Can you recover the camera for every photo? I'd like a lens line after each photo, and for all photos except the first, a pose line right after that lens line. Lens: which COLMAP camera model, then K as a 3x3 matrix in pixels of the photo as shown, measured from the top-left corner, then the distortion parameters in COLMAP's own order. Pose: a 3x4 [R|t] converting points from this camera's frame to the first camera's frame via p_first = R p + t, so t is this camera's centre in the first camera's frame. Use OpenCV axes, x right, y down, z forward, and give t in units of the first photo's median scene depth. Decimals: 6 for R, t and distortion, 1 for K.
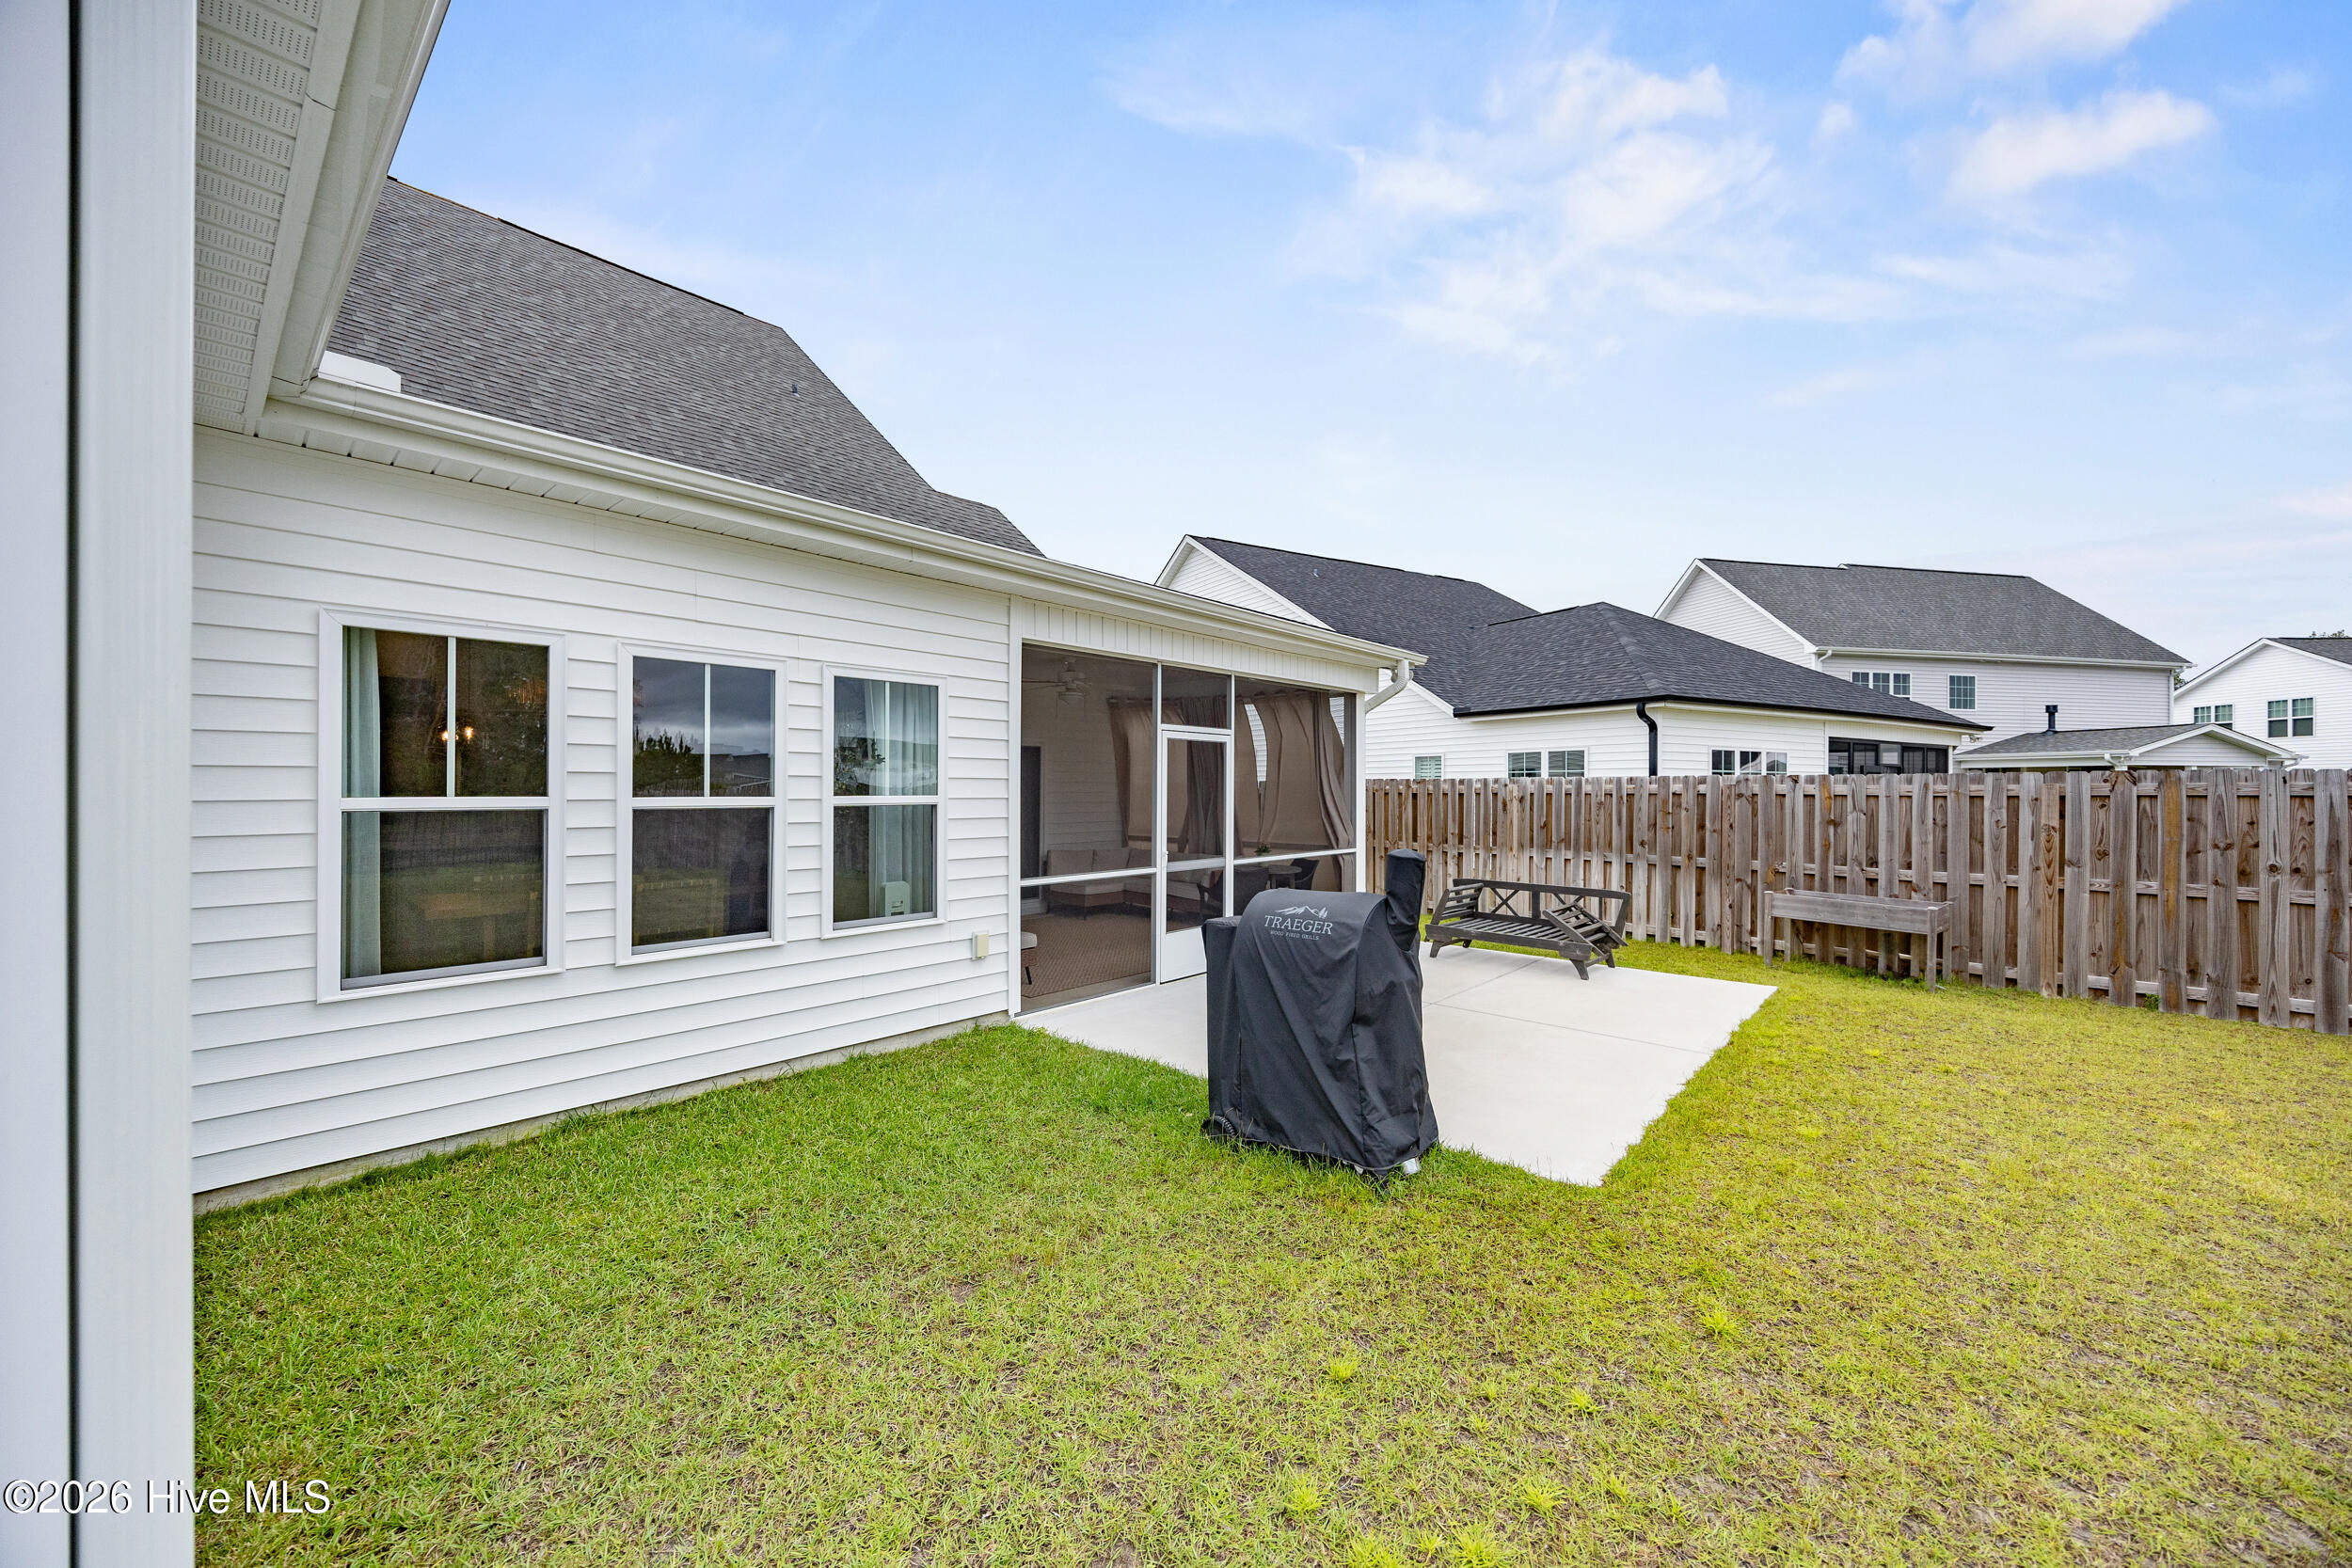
lens RADIAL K [[894.5, 0, 1171.1], [0, 894.5, 785.5], [0, 0, 1]] dist [-0.000527, 0.000012]
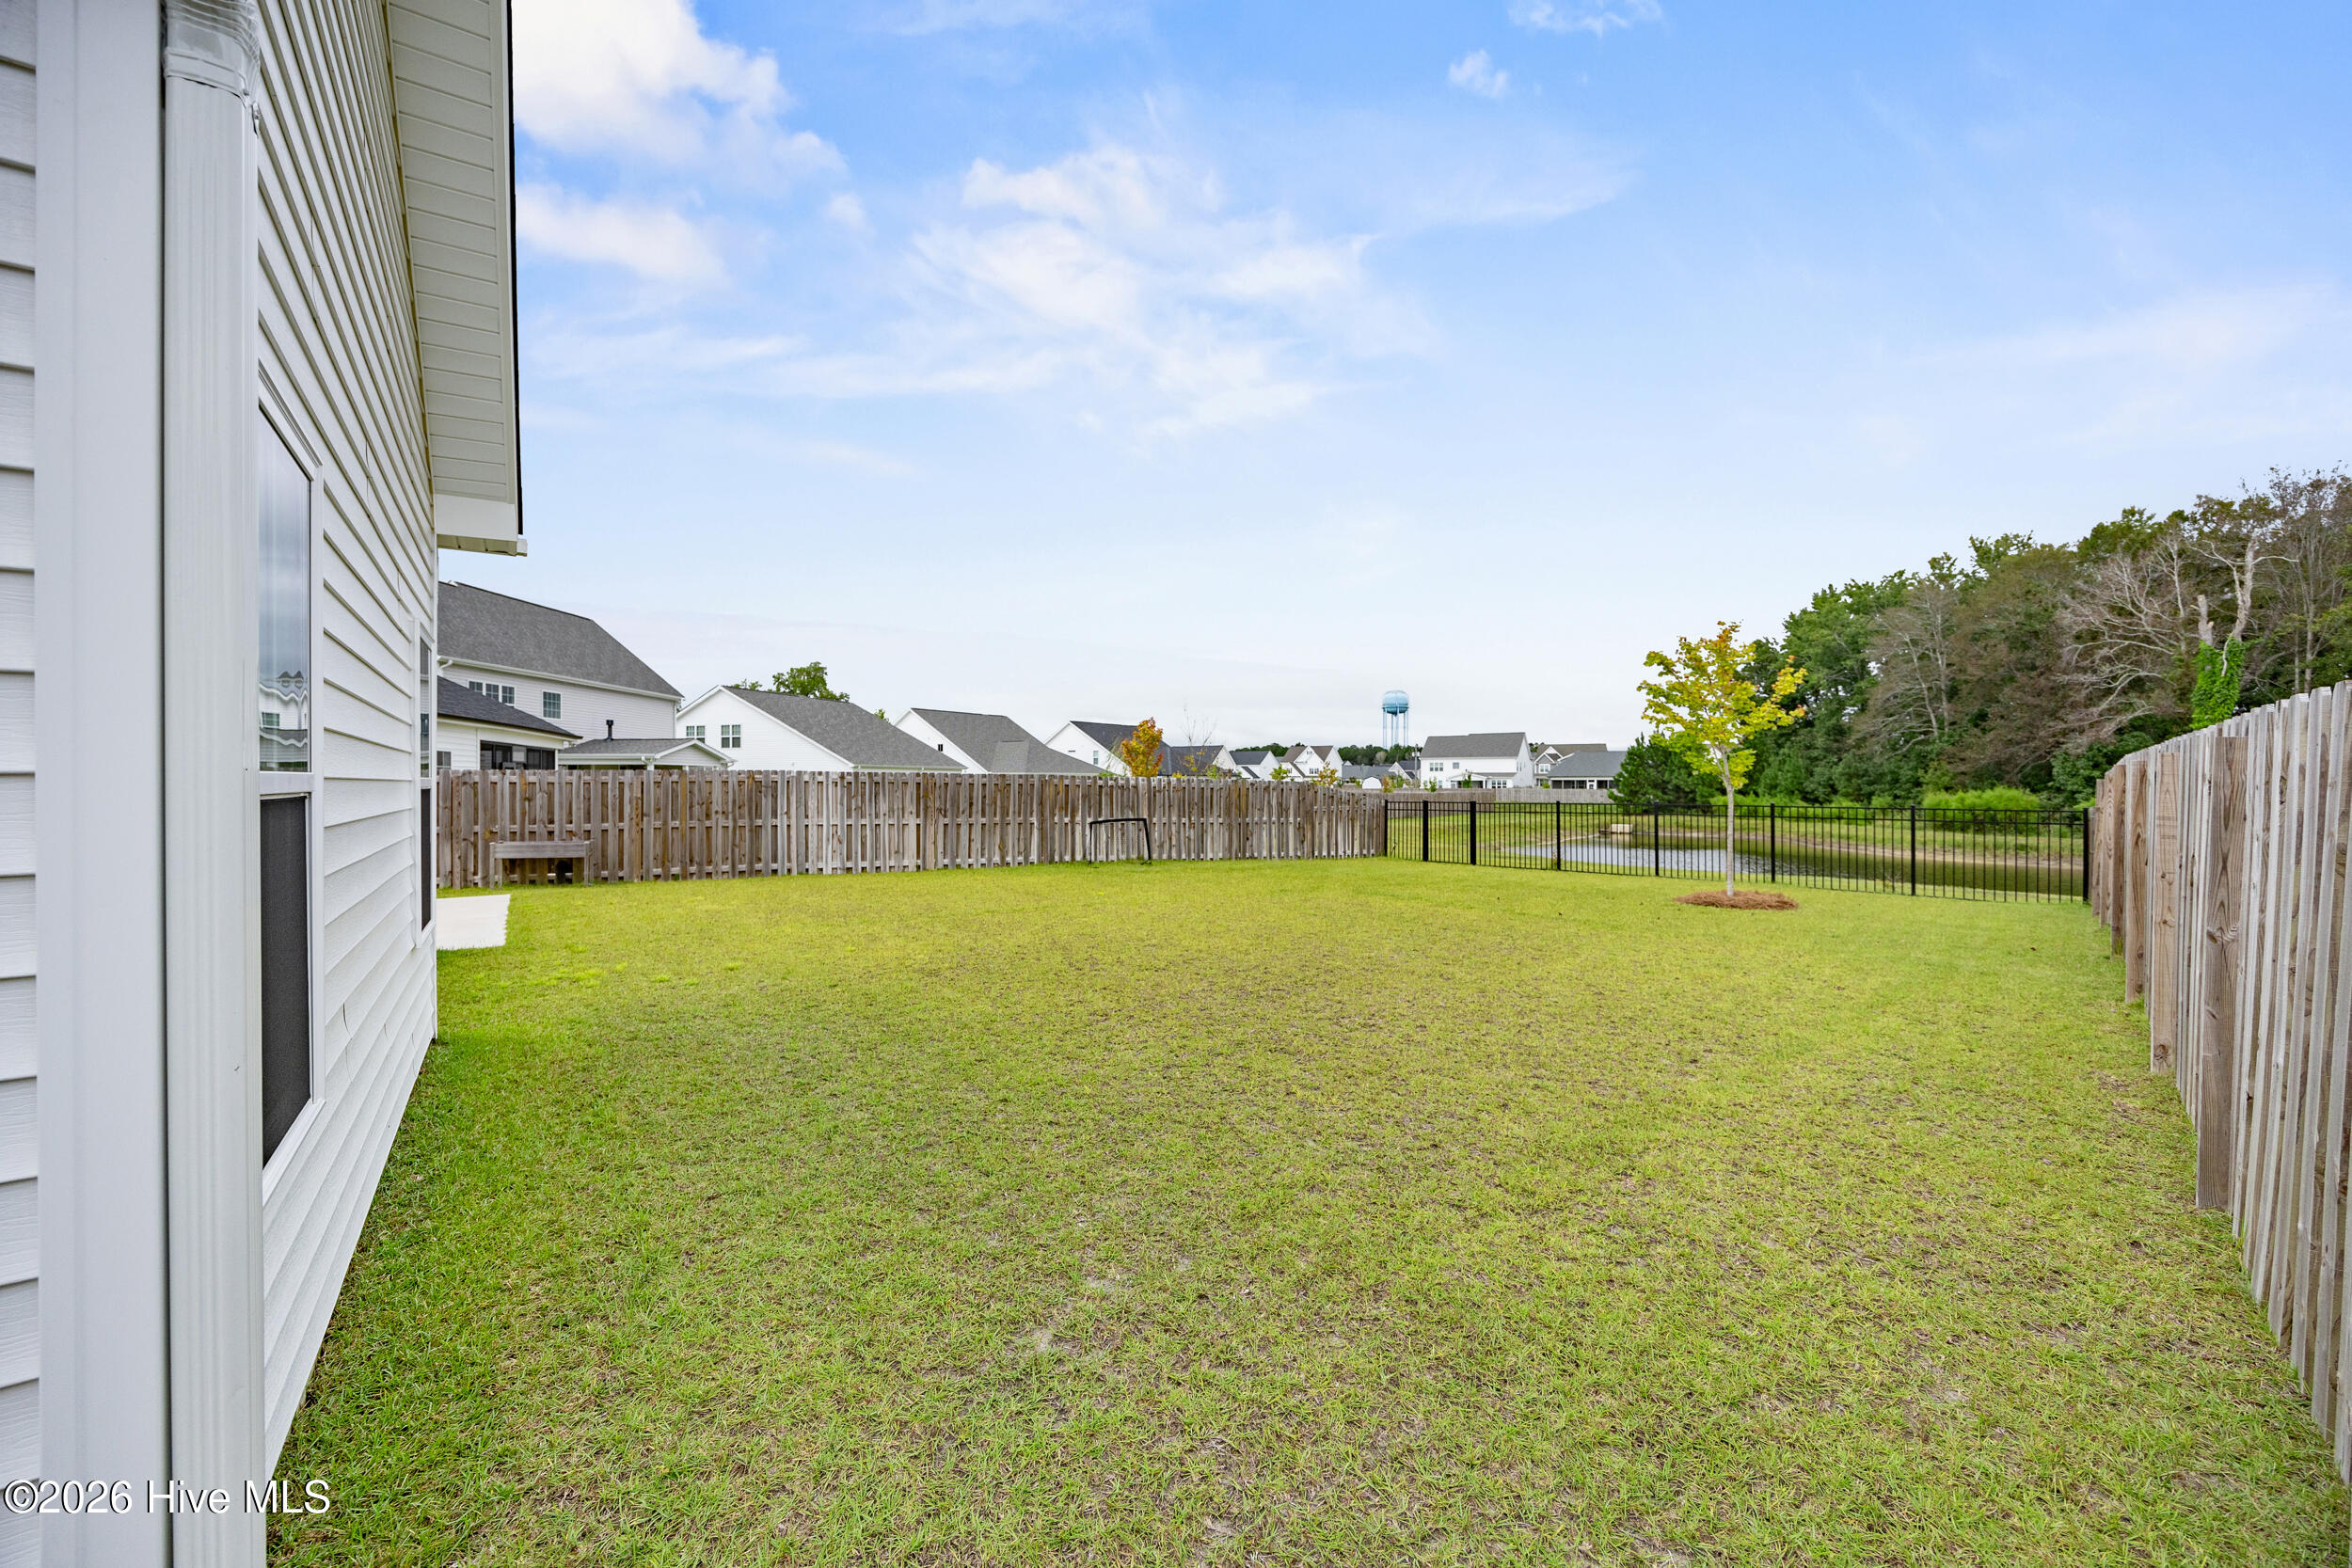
lens RADIAL K [[894.5, 0, 1171.1], [0, 894.5, 785.5], [0, 0, 1]] dist [-0.000527, 0.000012]
pose [[0.218528, -0.007149, 0.975804, -0.611854], [-0.000536, 0.999972, 0.007447, 0.003375], [-0.975830, -0.002150, 0.218518, -0.519869]]
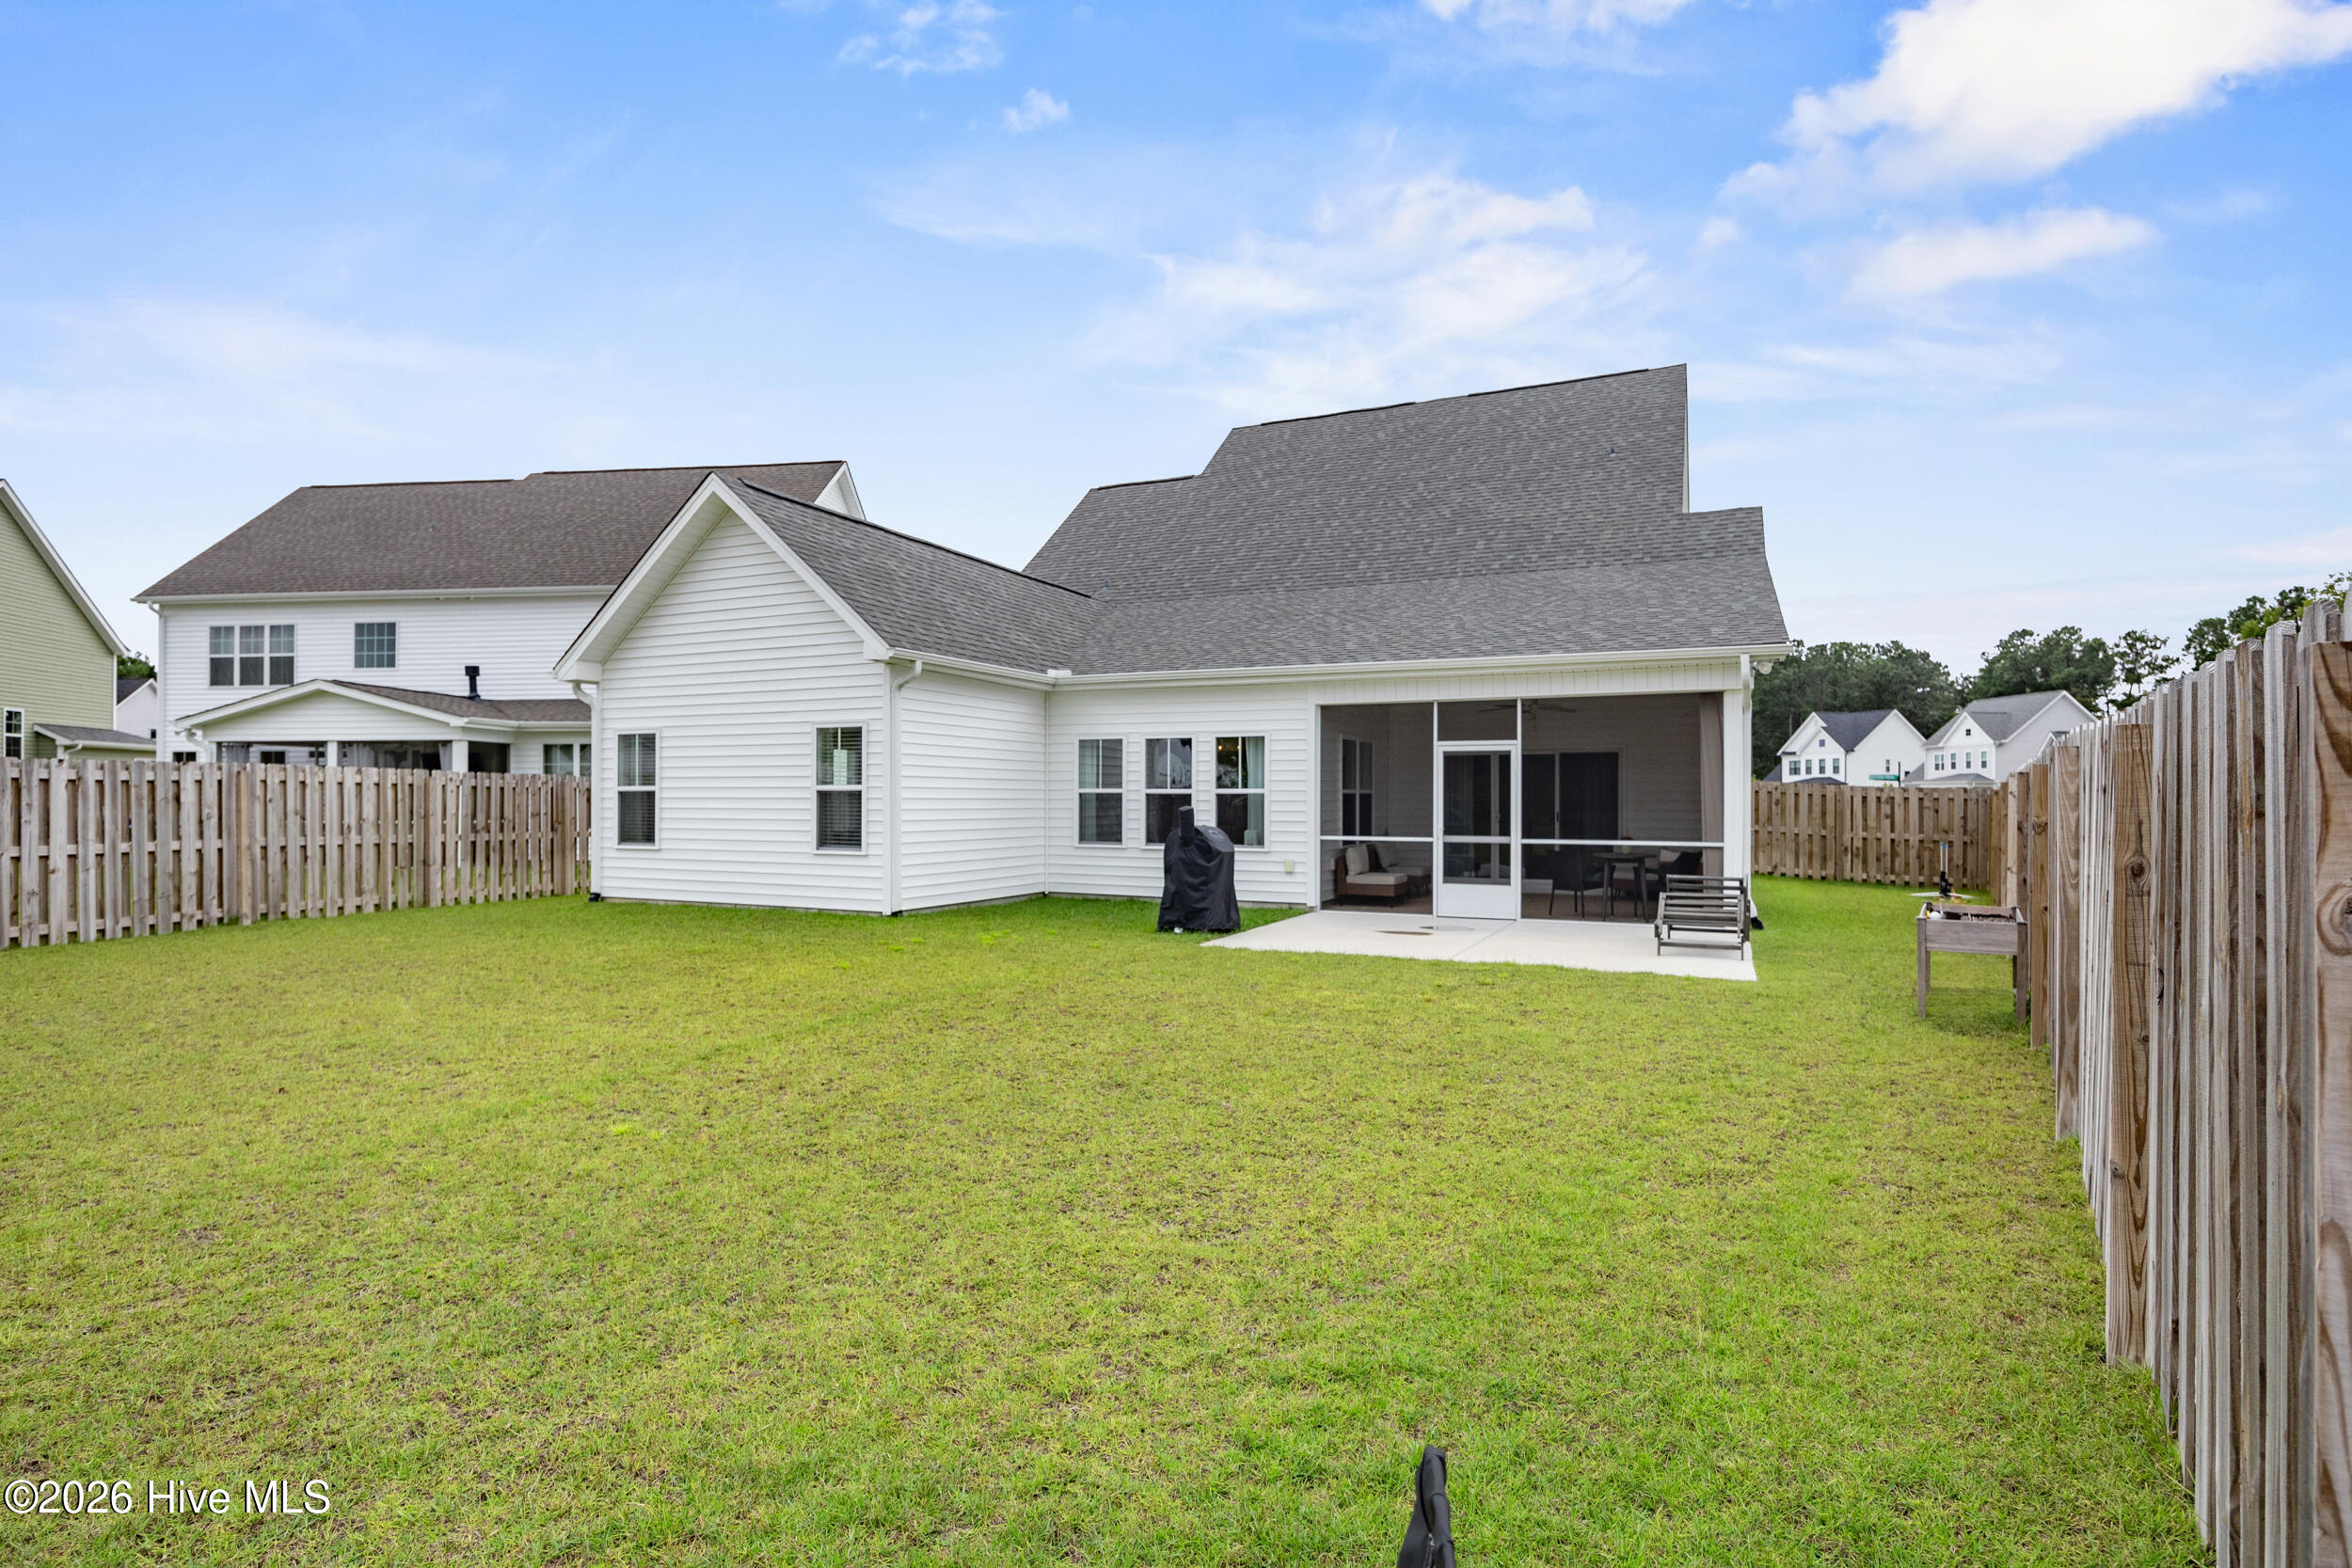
lens RADIAL K [[1170.9, 0, 1176.0], [0, 1170.9, 784.0], [0, 0, 1]] dist [-0.001832, -0.014904]
pose [[0.287220, -0.011003, -0.957802, 1.476980], [0.000824, 0.999936, -0.011240, 0.019389], [0.957864, 0.002439, 0.287211, 0.020076]]
